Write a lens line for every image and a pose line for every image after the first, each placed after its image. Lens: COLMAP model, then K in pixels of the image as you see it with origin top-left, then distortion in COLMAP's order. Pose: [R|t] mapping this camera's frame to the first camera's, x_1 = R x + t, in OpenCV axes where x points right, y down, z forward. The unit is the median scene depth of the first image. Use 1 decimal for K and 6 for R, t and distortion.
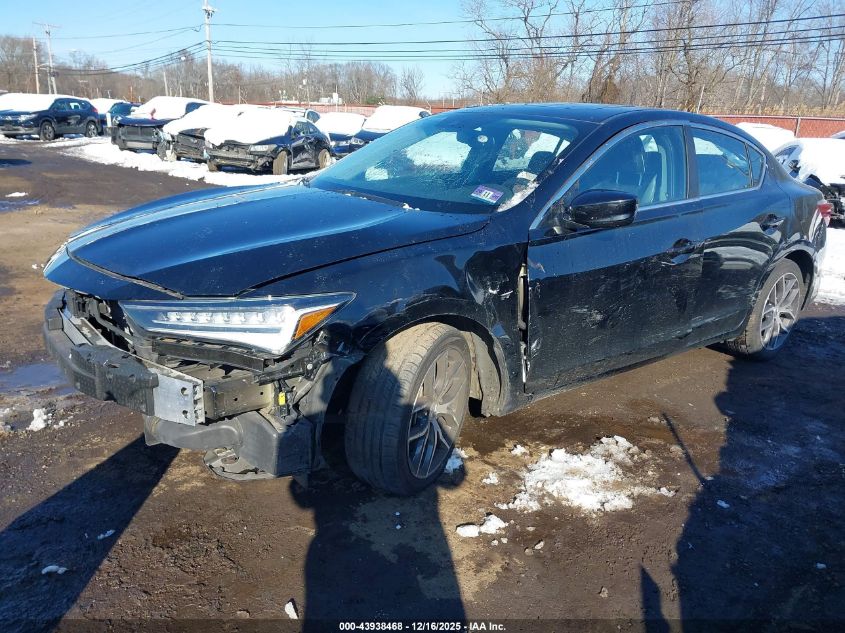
lens RADIAL K [[654.3, 0, 422.5], [0, 654.3, 316.5], [0, 0, 1]] dist [0.056002, -0.066364]
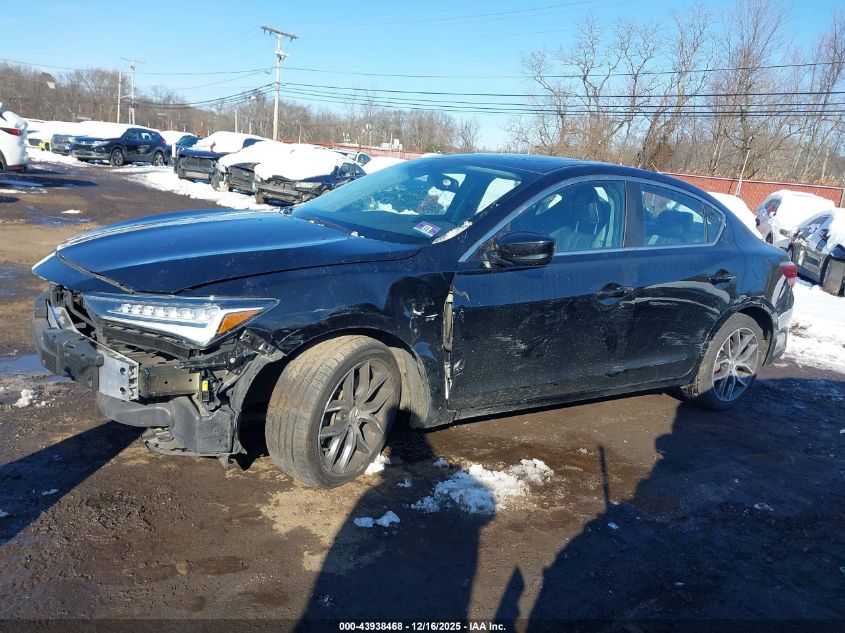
lens RADIAL K [[654.3, 0, 422.5], [0, 654.3, 316.5], [0, 0, 1]] dist [0.056002, -0.066364]
pose [[0.994690, 0.076239, -0.069134, 0.170087], [-0.080697, 0.994671, -0.064165, 0.034278], [0.063874, 0.069403, 0.995542, -0.100088]]
